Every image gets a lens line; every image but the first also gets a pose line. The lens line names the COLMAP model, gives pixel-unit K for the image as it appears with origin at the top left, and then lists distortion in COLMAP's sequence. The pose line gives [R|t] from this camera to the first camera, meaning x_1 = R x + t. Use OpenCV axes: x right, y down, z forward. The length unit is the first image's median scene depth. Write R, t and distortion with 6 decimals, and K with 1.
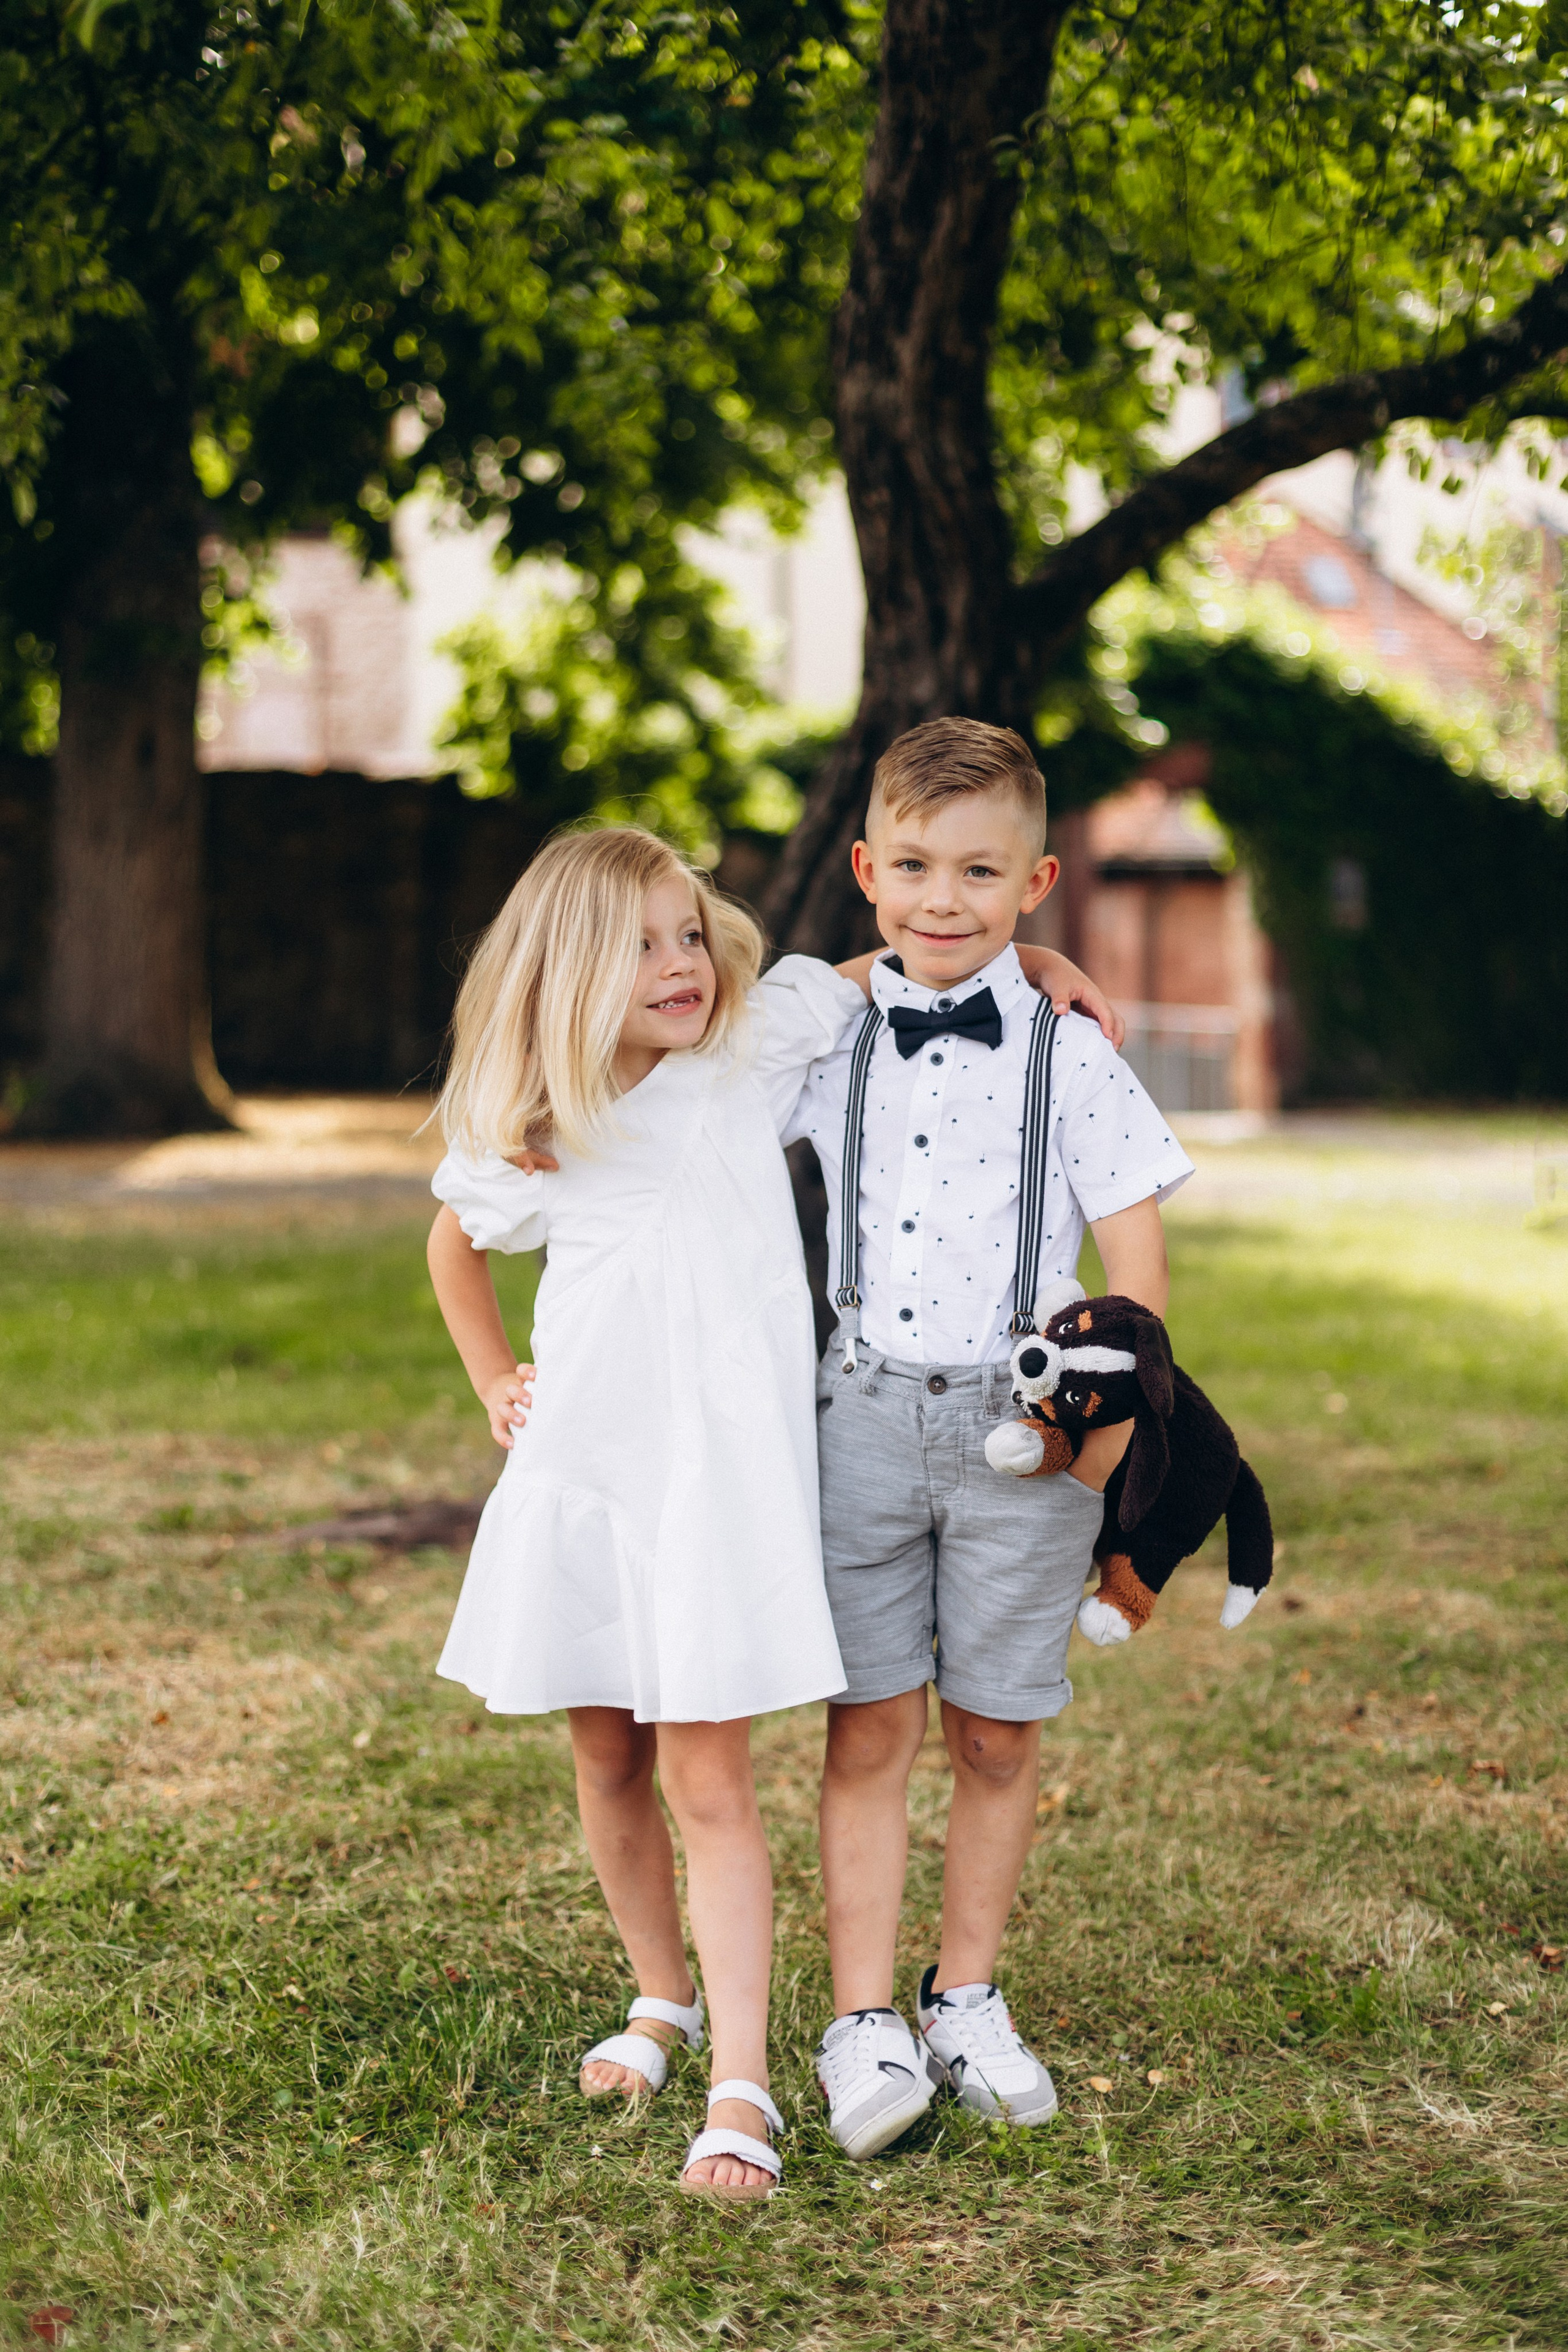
lens RADIAL K [[3595.1, 0, 772.0], [0, 3595.1, 1232.9], [0, 0, 1]] dist [-0.015087, -0.043642]
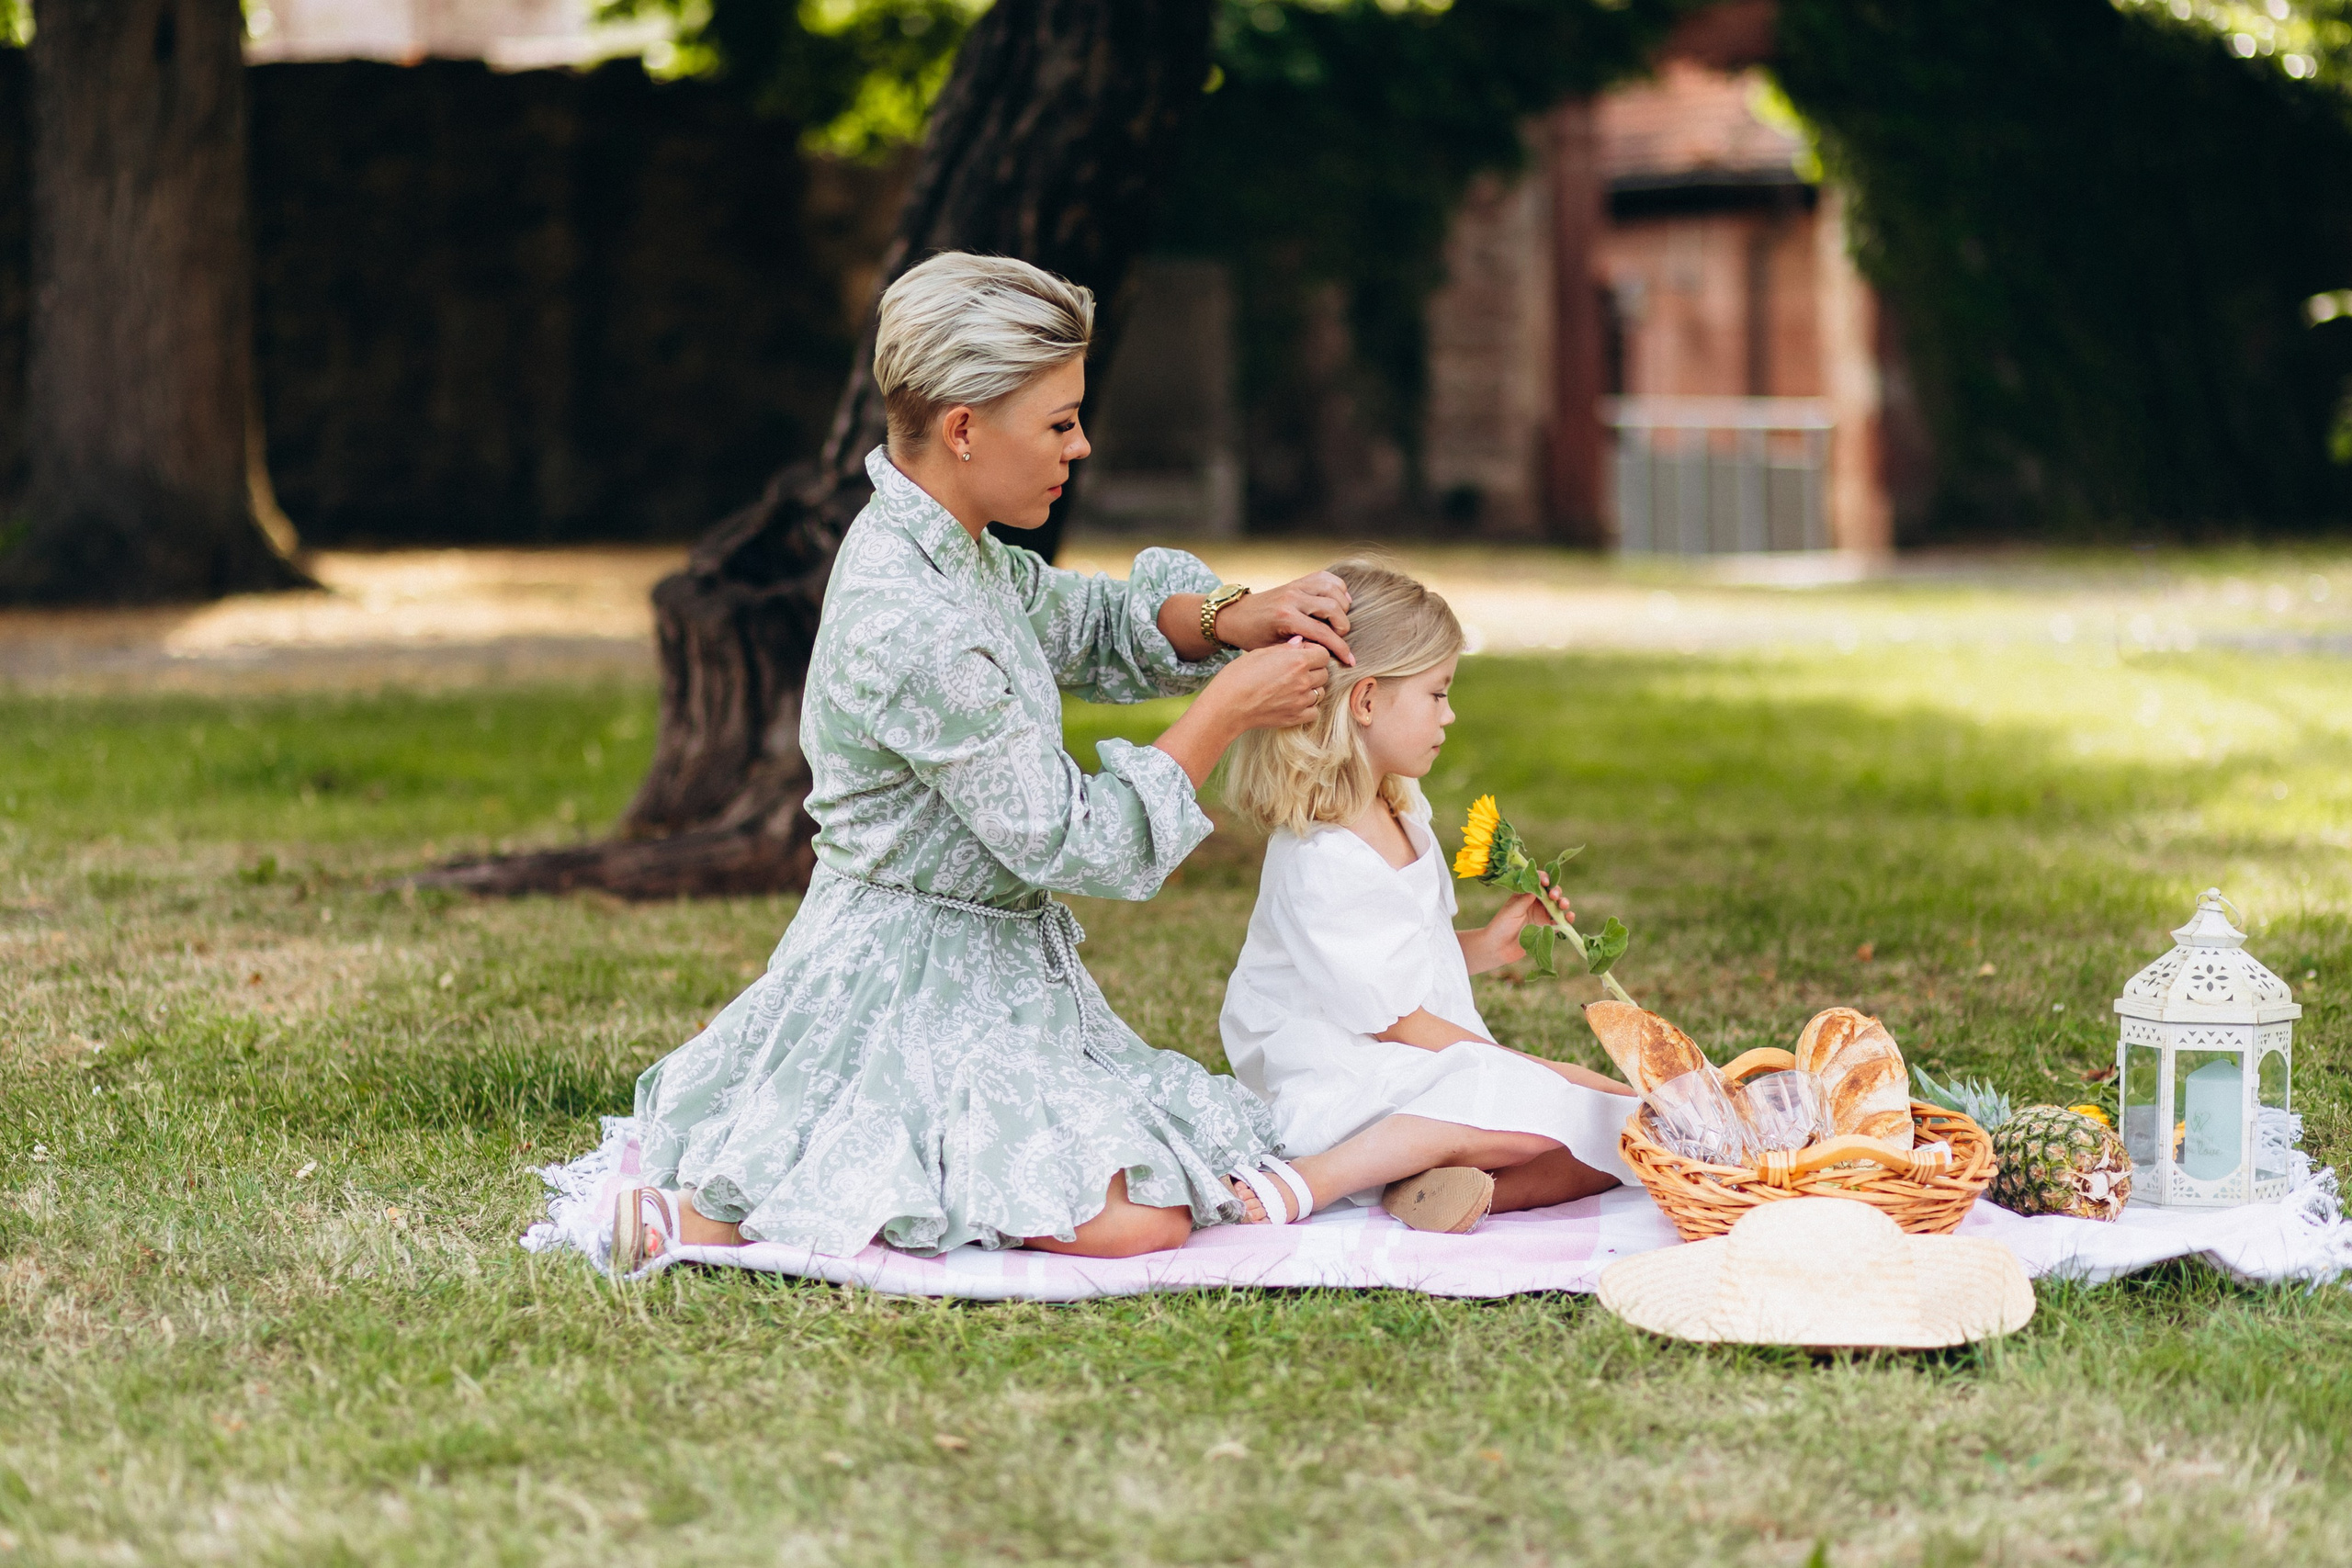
lens RADIAL K [[5692.1, 0, 1176.0], [0, 5692.1, 784.0], [0, 0, 1]] dist [-0.071411, 0.778888]
pose [[0.999723, -0.023319, 0.003283, 0.087956], [0.023316, 0.999728, 0.000921, 0.079430], [-0.003304, -0.000844, 0.999994, -0.617168]]
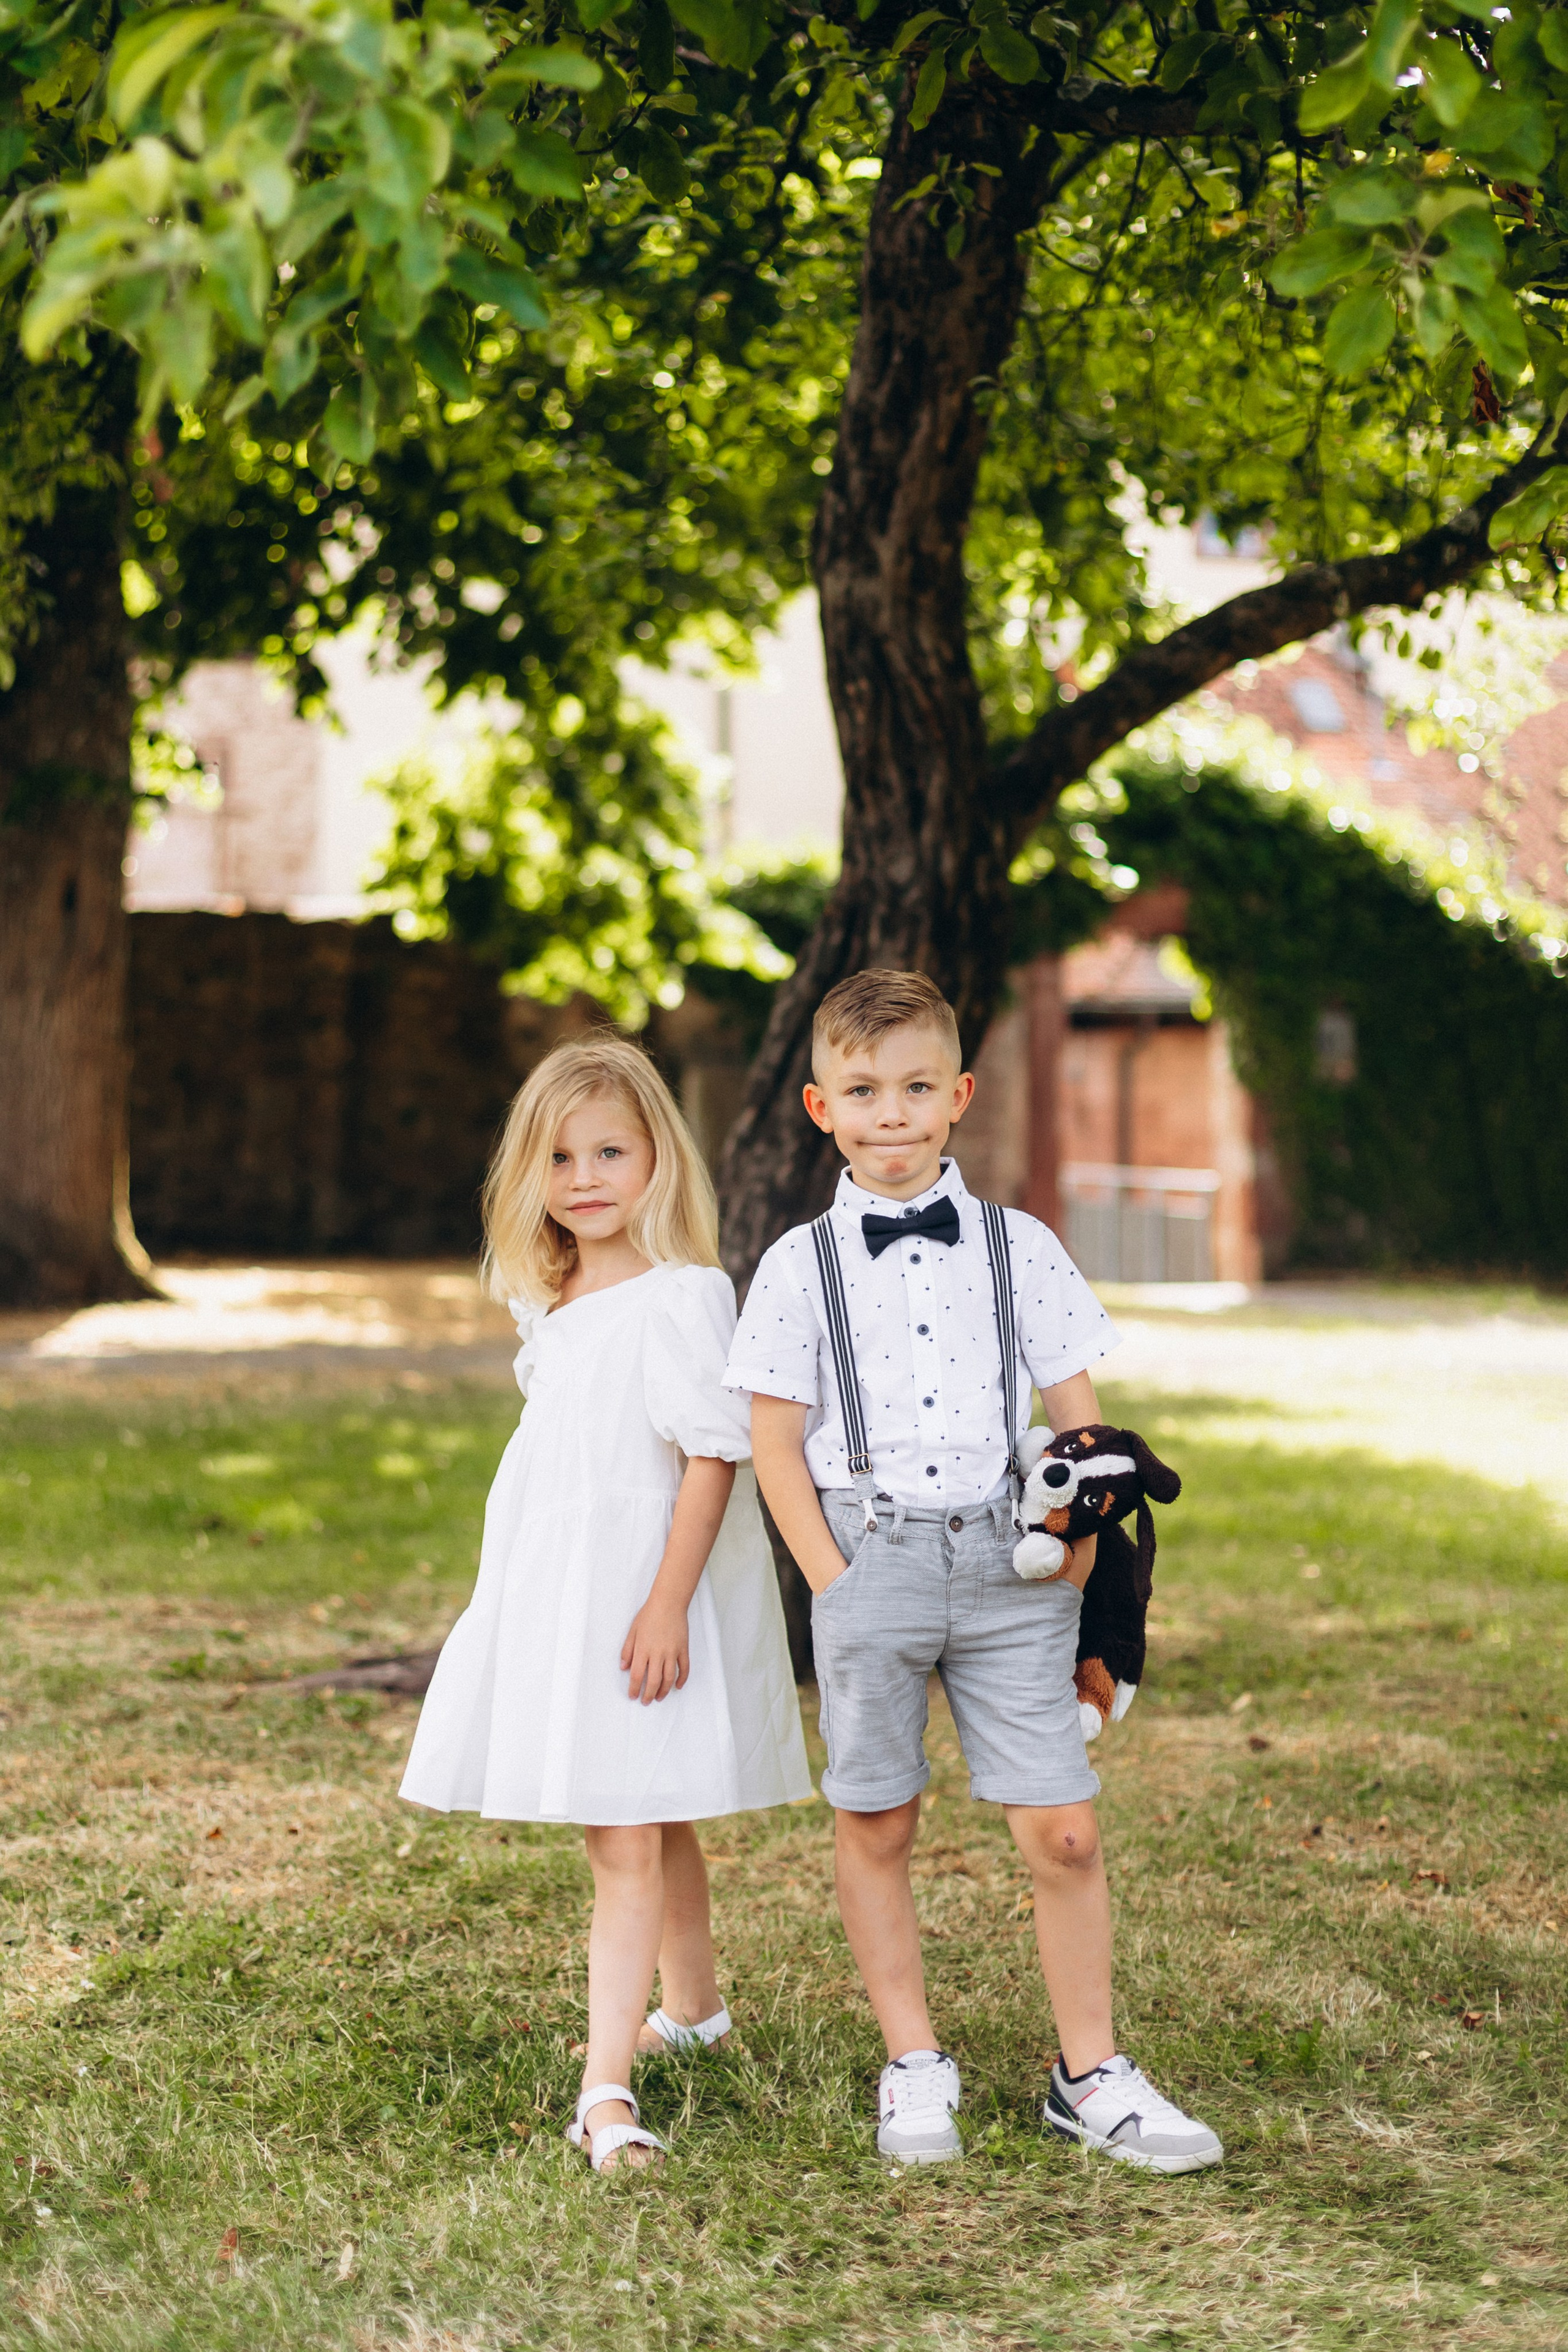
lens RADIAL K [[3915.8, 0, 749.5], [0, 3915.8, 1132.8], [0, 0, 1]] dist [-0.007415, -0.108166]
pose [[0.999956, 0.002726, 0.008948, -0.018536], [-0.002086, 0.997486, -0.070837, 0.006749], [-0.009118, 0.070815, 0.997448, -0.189303]]
